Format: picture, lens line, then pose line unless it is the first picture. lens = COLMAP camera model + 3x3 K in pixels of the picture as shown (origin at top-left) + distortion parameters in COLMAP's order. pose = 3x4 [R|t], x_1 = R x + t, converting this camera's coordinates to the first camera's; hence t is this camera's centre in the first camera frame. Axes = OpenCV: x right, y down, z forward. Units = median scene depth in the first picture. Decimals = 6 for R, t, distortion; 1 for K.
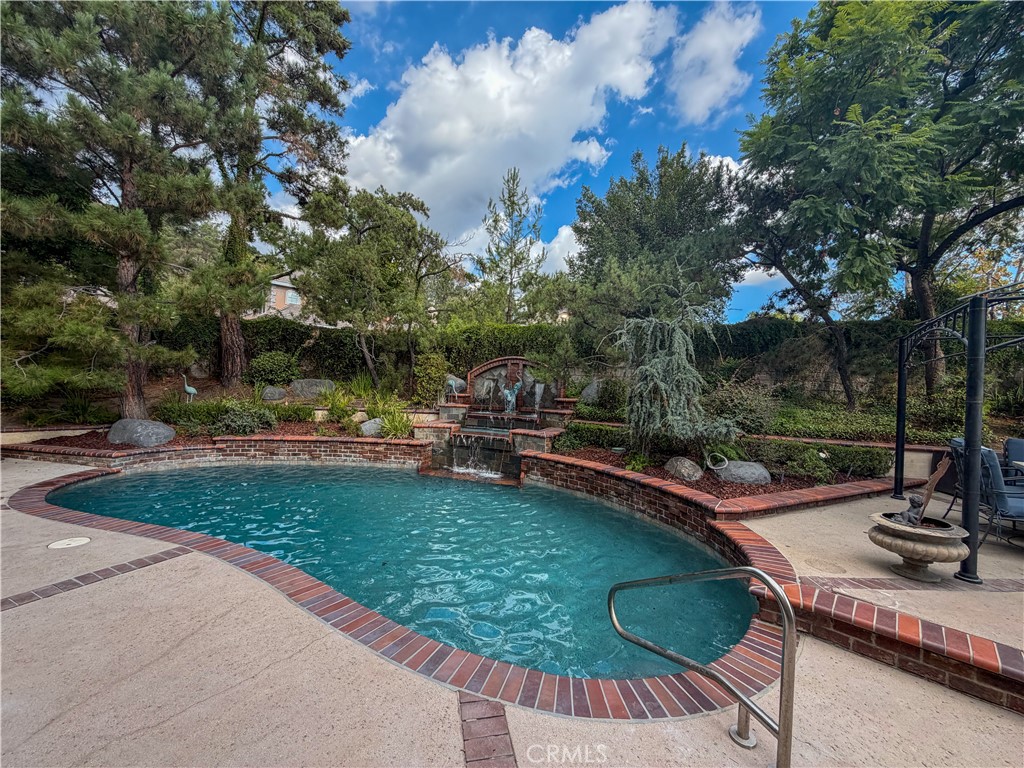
lens RADIAL K [[411.2, 0, 512.0], [0, 411.2, 384.0], [0, 0, 1]] dist [-0.001109, -0.000066]
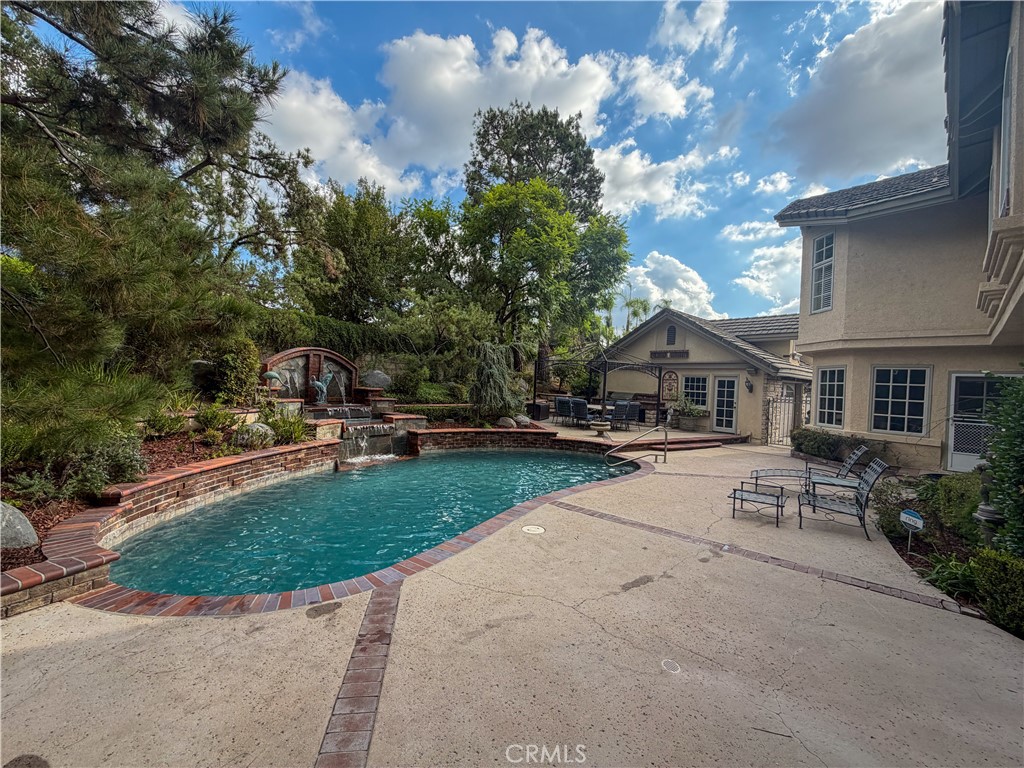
lens RADIAL K [[411.2, 0, 512.0], [0, 411.2, 384.0], [0, 0, 1]] dist [-0.001109, -0.000066]
pose [[0.239704, -0.032713, 0.970295, -1.171561], [-0.030972, 0.998666, 0.041320, -0.047996], [-0.970352, -0.039956, 0.238371, 0.407699]]
